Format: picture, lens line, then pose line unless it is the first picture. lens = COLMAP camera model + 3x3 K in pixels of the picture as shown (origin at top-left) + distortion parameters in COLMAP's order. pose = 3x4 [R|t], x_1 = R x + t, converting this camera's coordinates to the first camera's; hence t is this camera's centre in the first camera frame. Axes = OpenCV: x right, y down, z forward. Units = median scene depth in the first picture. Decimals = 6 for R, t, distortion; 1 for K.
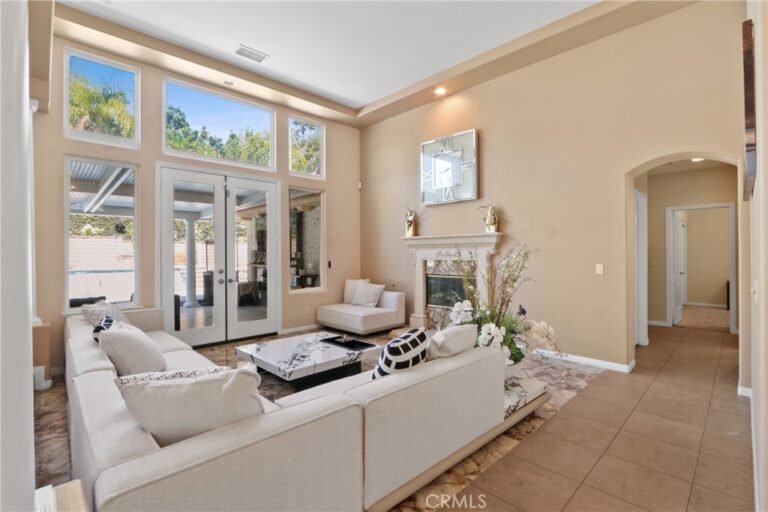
lens RADIAL K [[358.2, 0, 386.6], [0, 358.2, 251.1], [0, 0, 1]] dist [-0.013158, 0.000151]
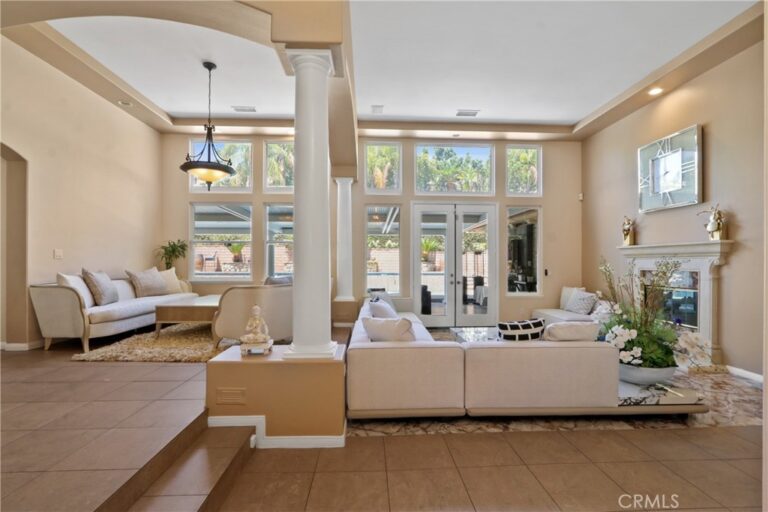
lens RADIAL K [[357.3, 0, 387.7], [0, 357.3, 261.1], [0, 0, 1]] dist [-0.011799, -0.000085]
pose [[0.748946, 0.004791, -0.662614, 0.251930], [-0.001455, 0.999983, 0.005585, -0.004034], [0.662629, -0.003218, 0.748940, -0.177896]]
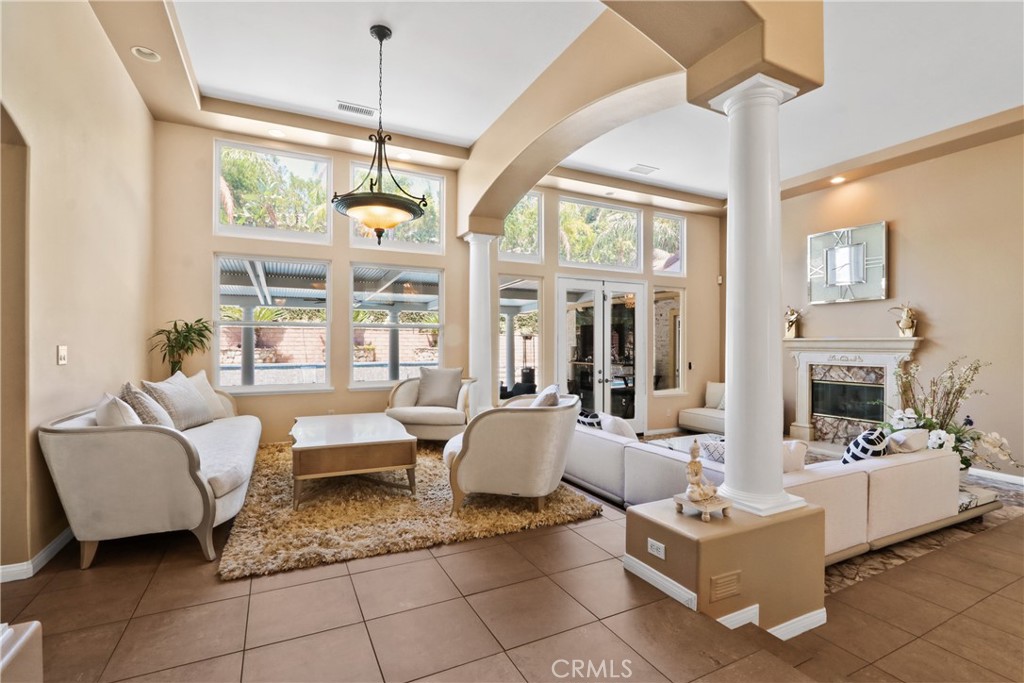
lens RADIAL K [[472.6, 0, 515.9], [0, 472.6, 344.7], [0, 0, 1]] dist [-0.007996, 0.000006]
pose [[0.952014, 0.009824, -0.305897, -0.269546], [-0.006944, 0.999921, 0.010499, -0.035800], [0.305976, -0.007871, 0.952007, -0.410626]]
